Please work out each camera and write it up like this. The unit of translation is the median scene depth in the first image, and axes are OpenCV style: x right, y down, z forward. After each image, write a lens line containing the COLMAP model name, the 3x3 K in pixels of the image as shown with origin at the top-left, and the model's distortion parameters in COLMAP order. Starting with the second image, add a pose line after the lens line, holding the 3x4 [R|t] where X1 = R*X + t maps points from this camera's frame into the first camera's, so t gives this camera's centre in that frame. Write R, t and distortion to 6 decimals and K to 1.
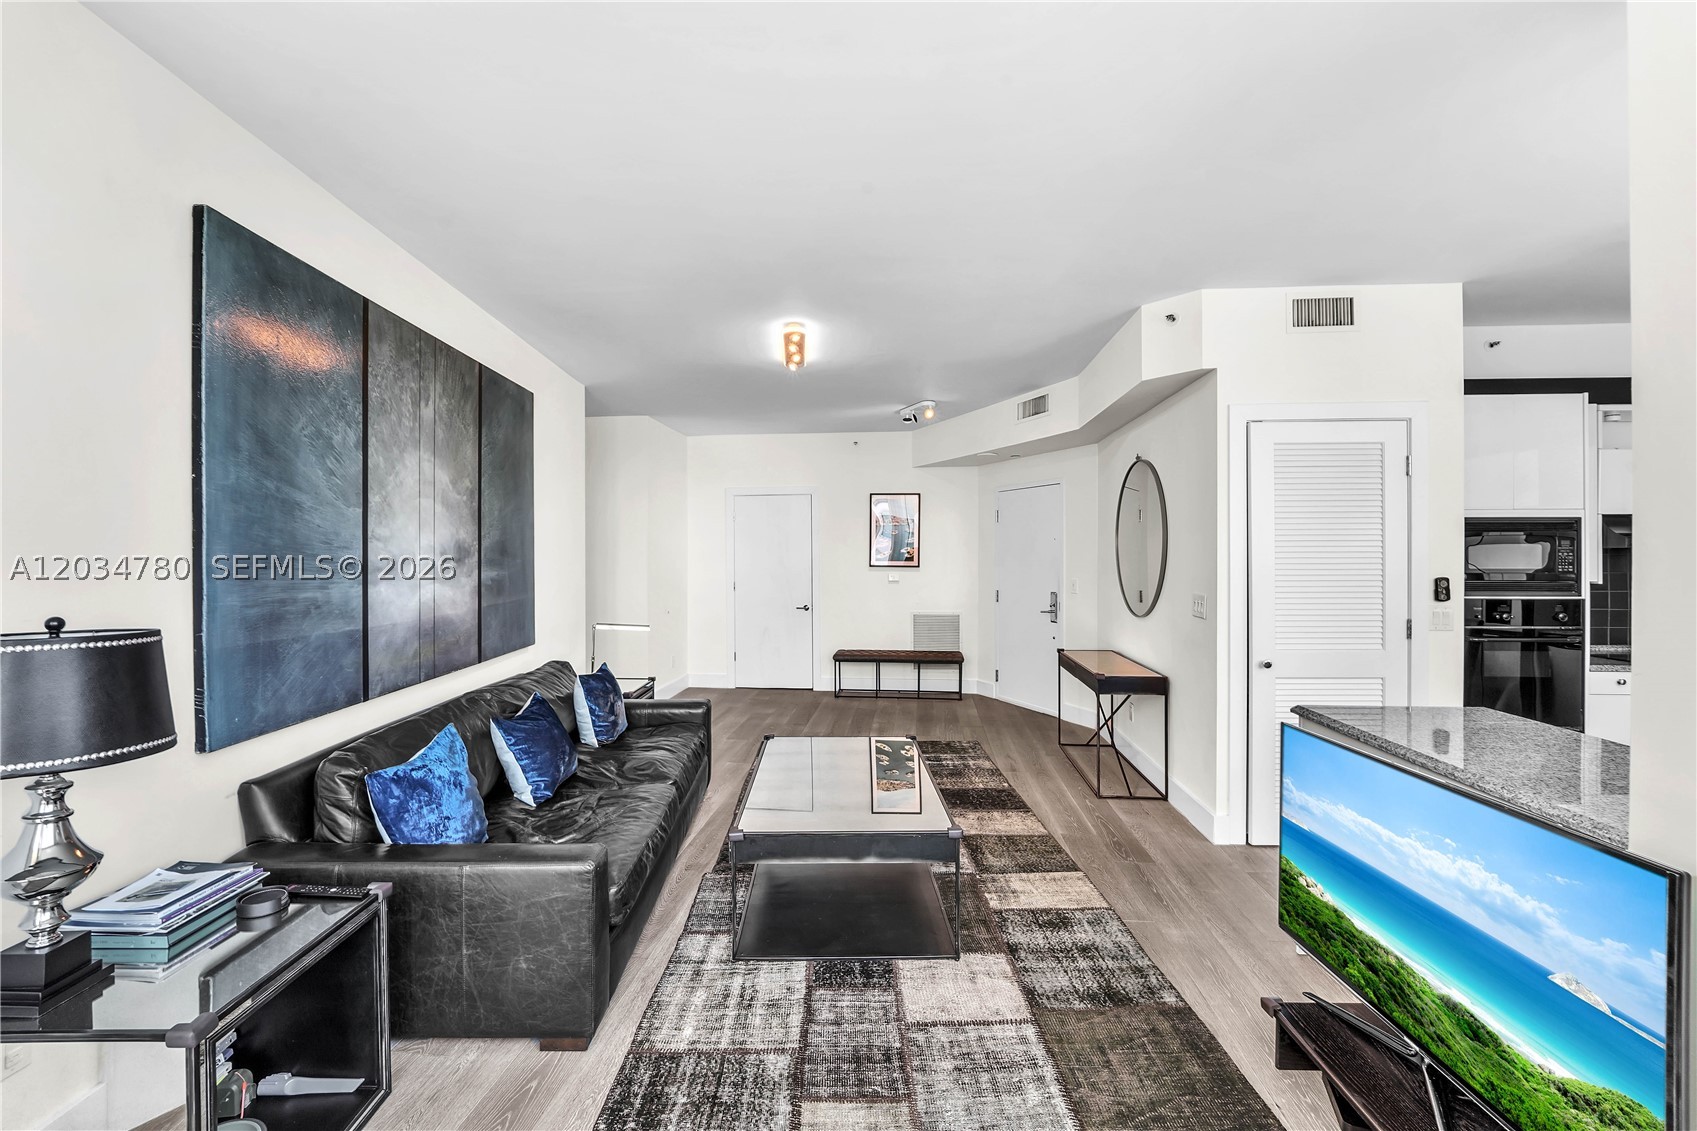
lens RADIAL K [[706.5, 0, 846.4], [0, 706.5, 551.7], [0, 0, 1]] dist [-0.012384, -0.003022]
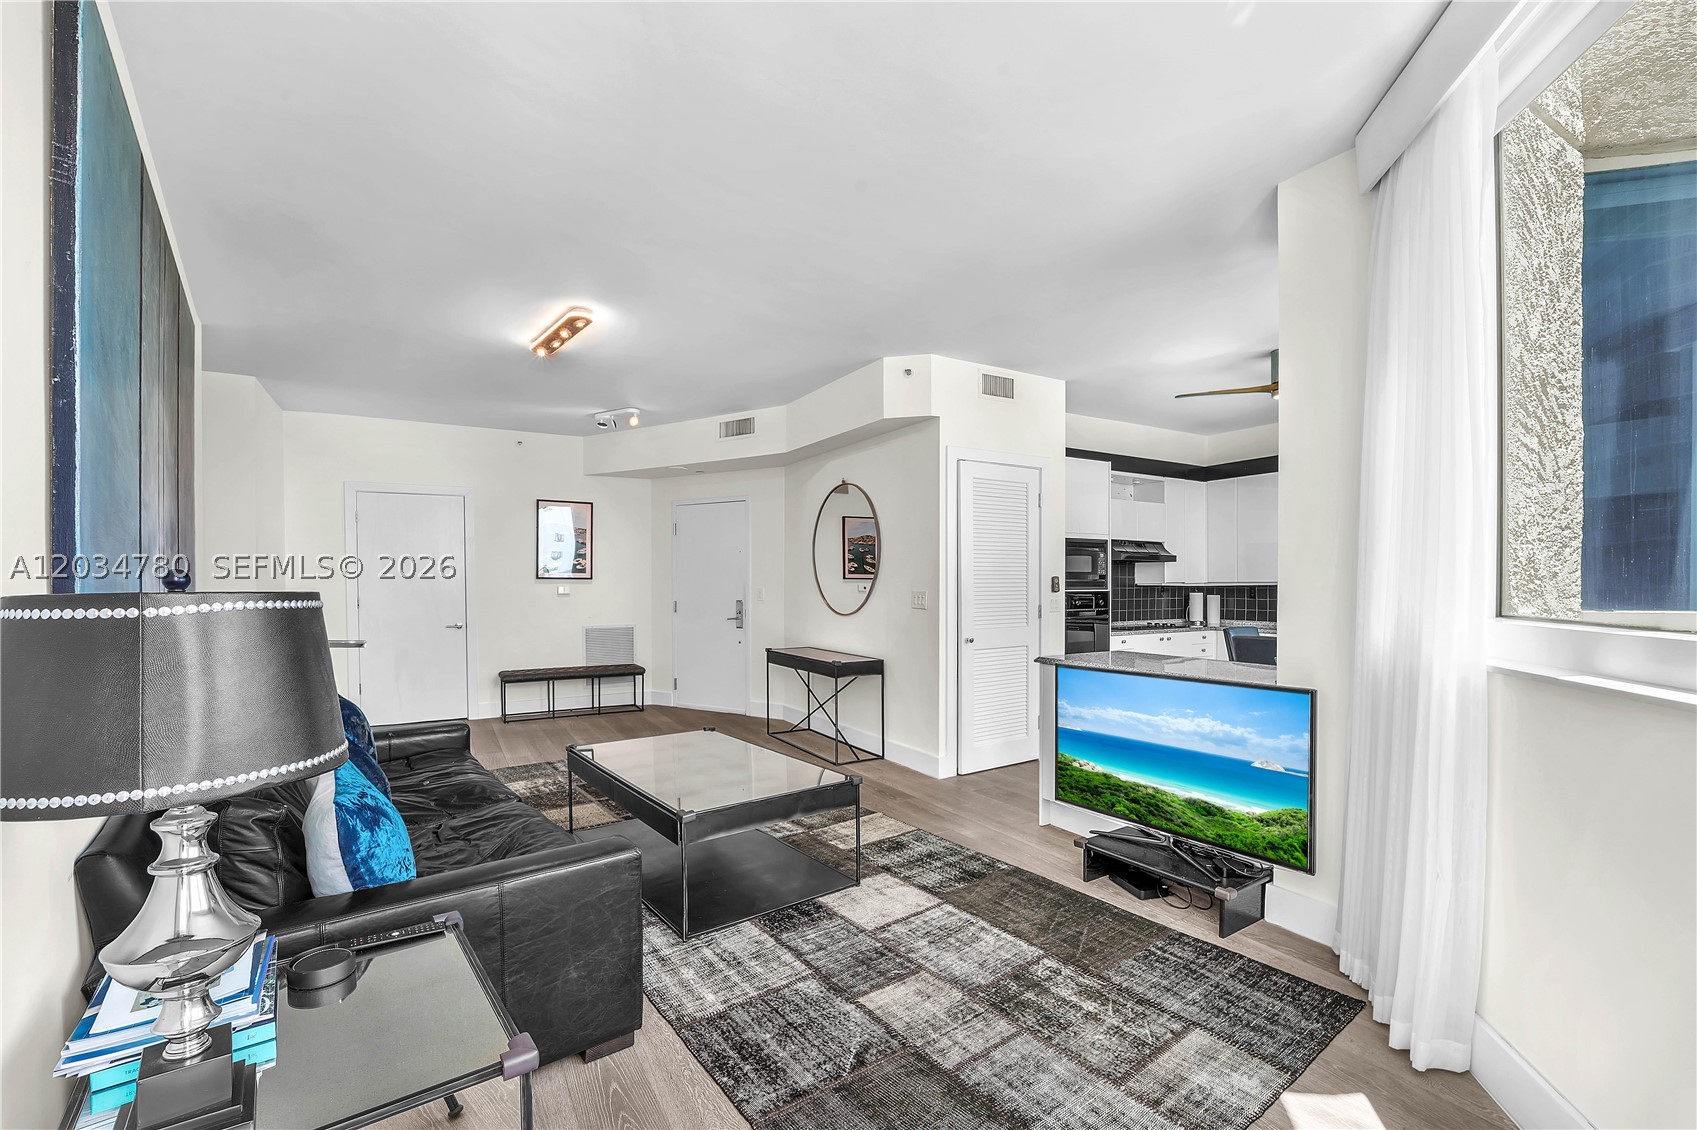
lens RADIAL K [[706.5, 0, 848.8], [0, 706.5, 594.8], [0, 0, 1]] dist [-0.012384, -0.003022]
pose [[0.810782, -0.010839, 0.585248, -0.550533], [-0.004612, 0.999679, 0.024904, 0.054460], [-0.585331, -0.022891, 0.810472, 0.045230]]
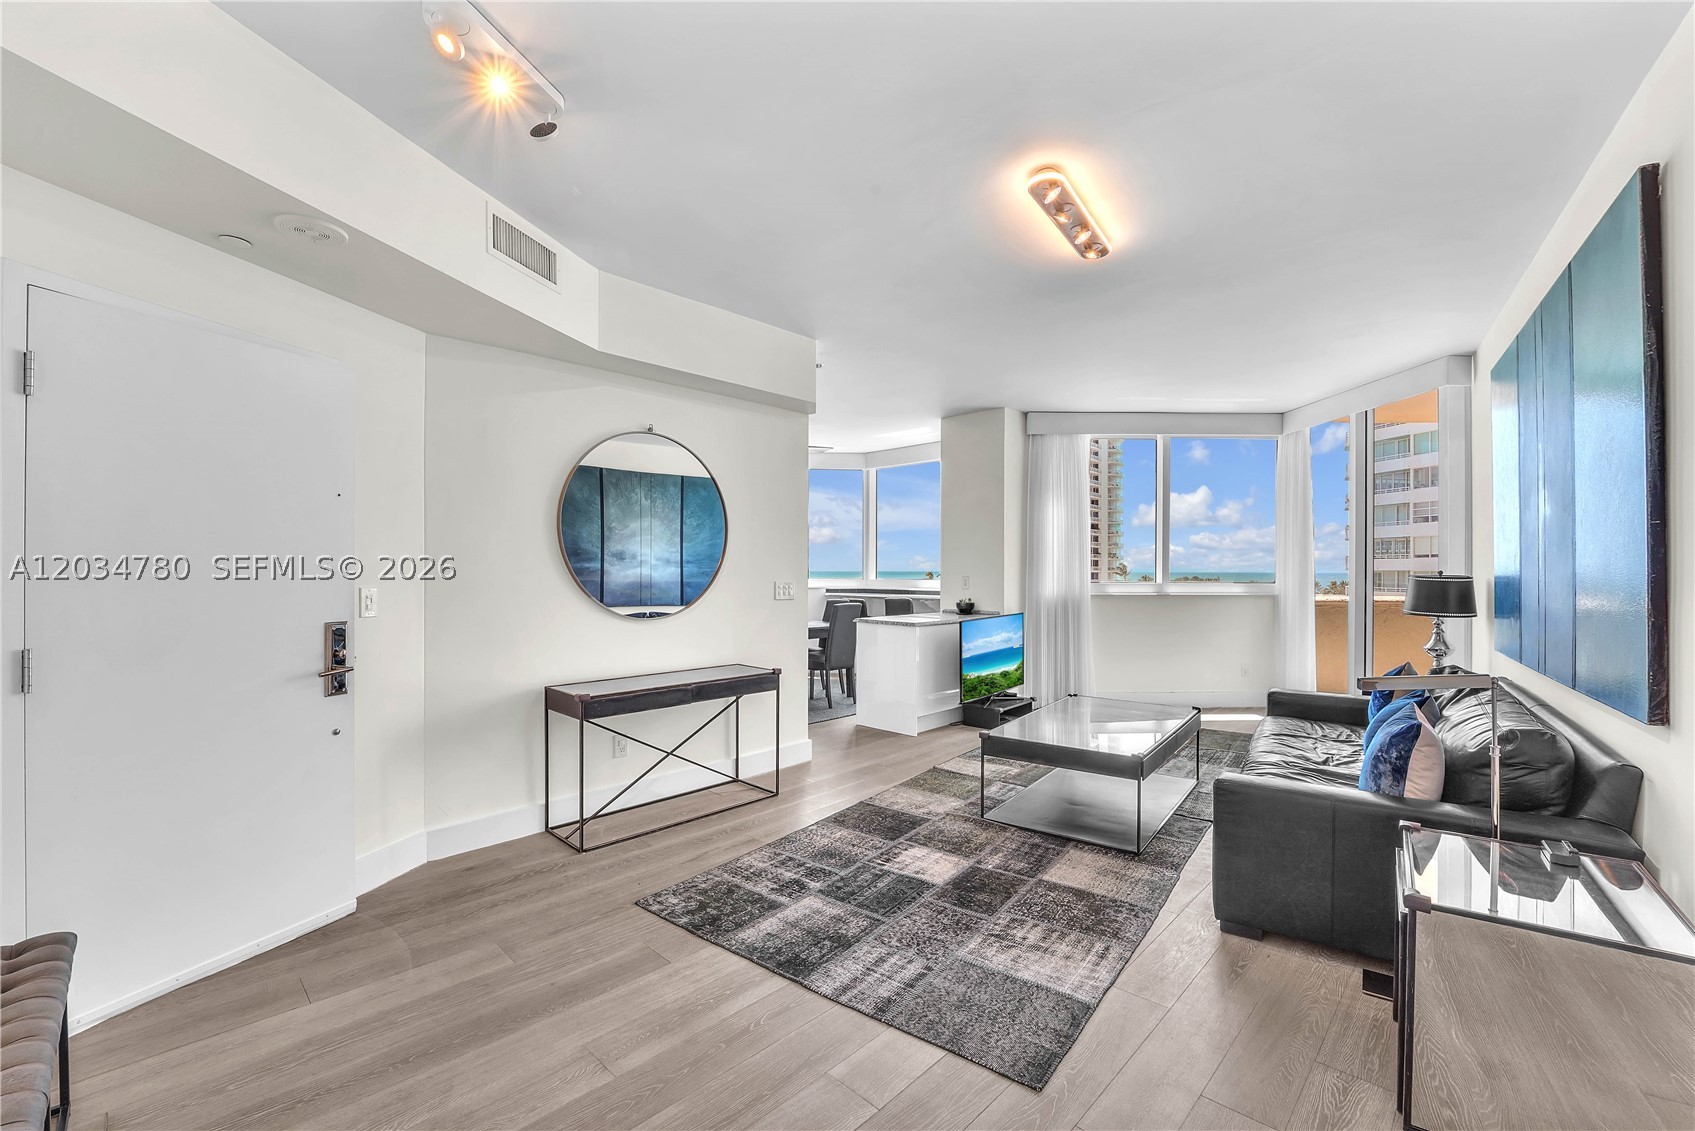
lens RADIAL K [[713.5, 0, 861.1], [0, 713.5, 566.8], [0, 0, 1]] dist [-0.018669, 0.000603]
pose [[-0.796977, 0.003883, 0.603997, -0.567647], [-0.001654, 0.999962, -0.008611, 0.061839], [-0.604007, -0.007861, -0.796940, 2.912607]]
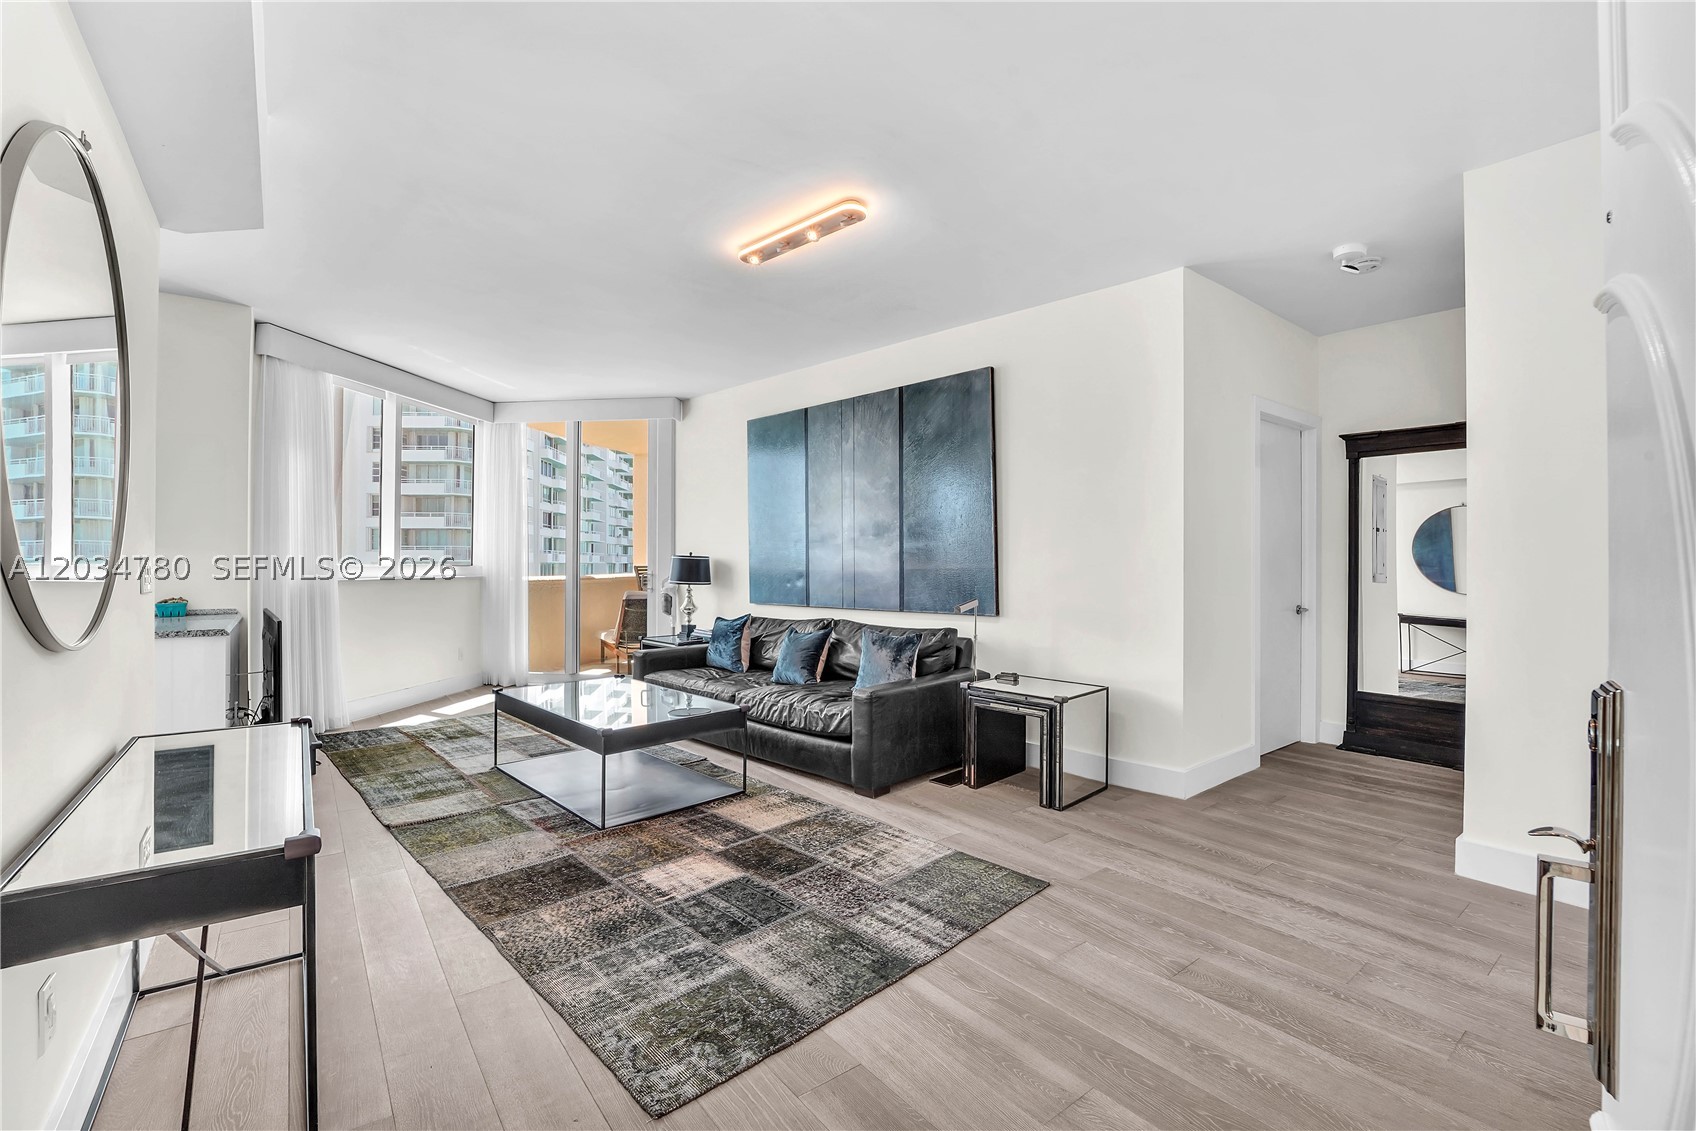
lens RADIAL K [[713.9, 0, 843.8], [0, 713.9, 559.8], [0, 0, 1]] dist [-0.018669, 0.000603]
pose [[-0.722886, 0.000260, -0.690968, 0.724682], [0.005172, 0.999974, -0.005036, 0.098329], [0.690948, -0.007214, -0.722868, 2.793344]]
